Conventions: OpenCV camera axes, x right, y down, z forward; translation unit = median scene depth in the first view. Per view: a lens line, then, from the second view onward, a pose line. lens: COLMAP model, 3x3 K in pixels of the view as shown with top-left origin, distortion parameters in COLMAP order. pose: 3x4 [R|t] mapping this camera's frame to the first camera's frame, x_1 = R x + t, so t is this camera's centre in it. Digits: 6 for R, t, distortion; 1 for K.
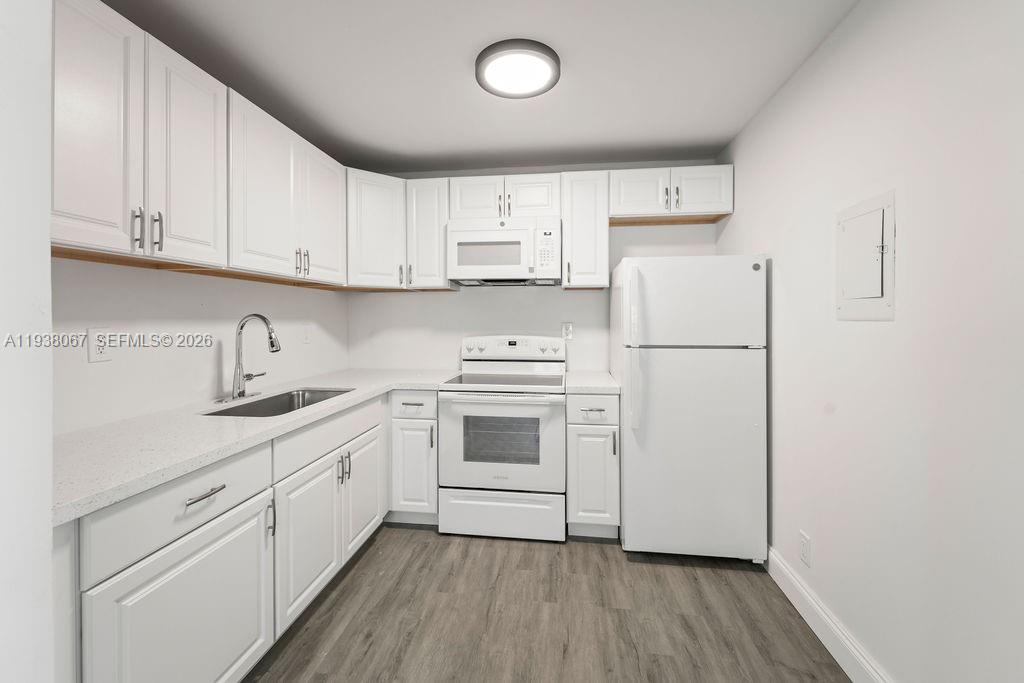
lens RADIAL K [[414.7, 0, 518.1], [0, 414.7, 322.8], [0, 0, 1]] dist [-0.007466, 0.000249]
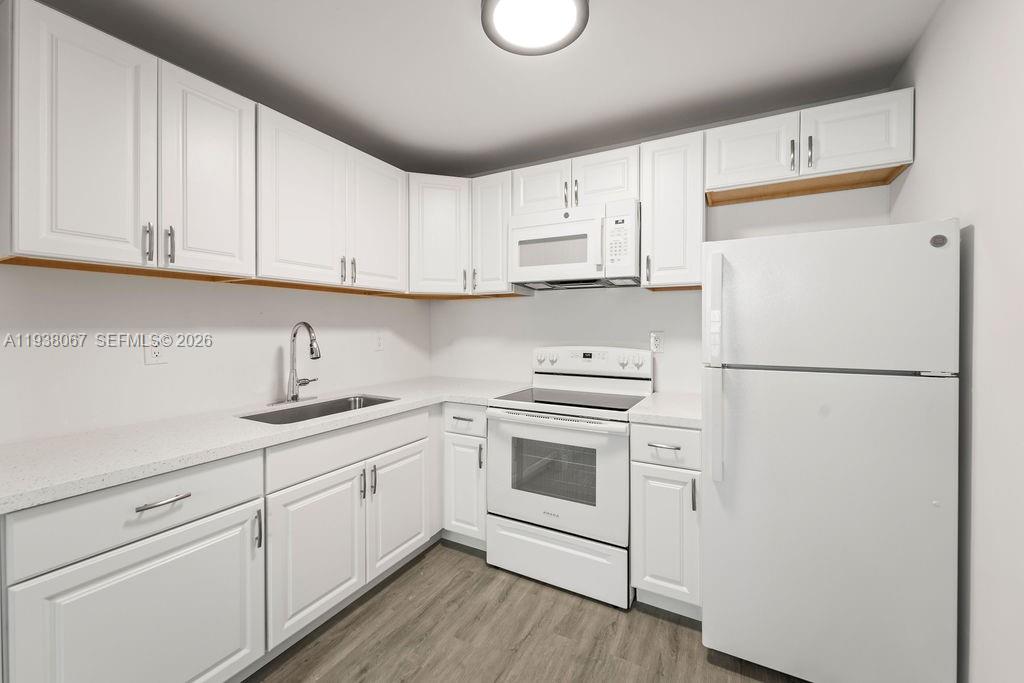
lens RADIAL K [[414.7, 0, 508.4], [0, 414.7, 333.8], [0, 0, 1]] dist [-0.007466, 0.000249]
pose [[0.928942, 0.007013, -0.370160, 0.195927], [-0.004268, 0.999957, 0.008235, -0.001747], [0.370201, -0.006070, 0.928932, 0.192726]]
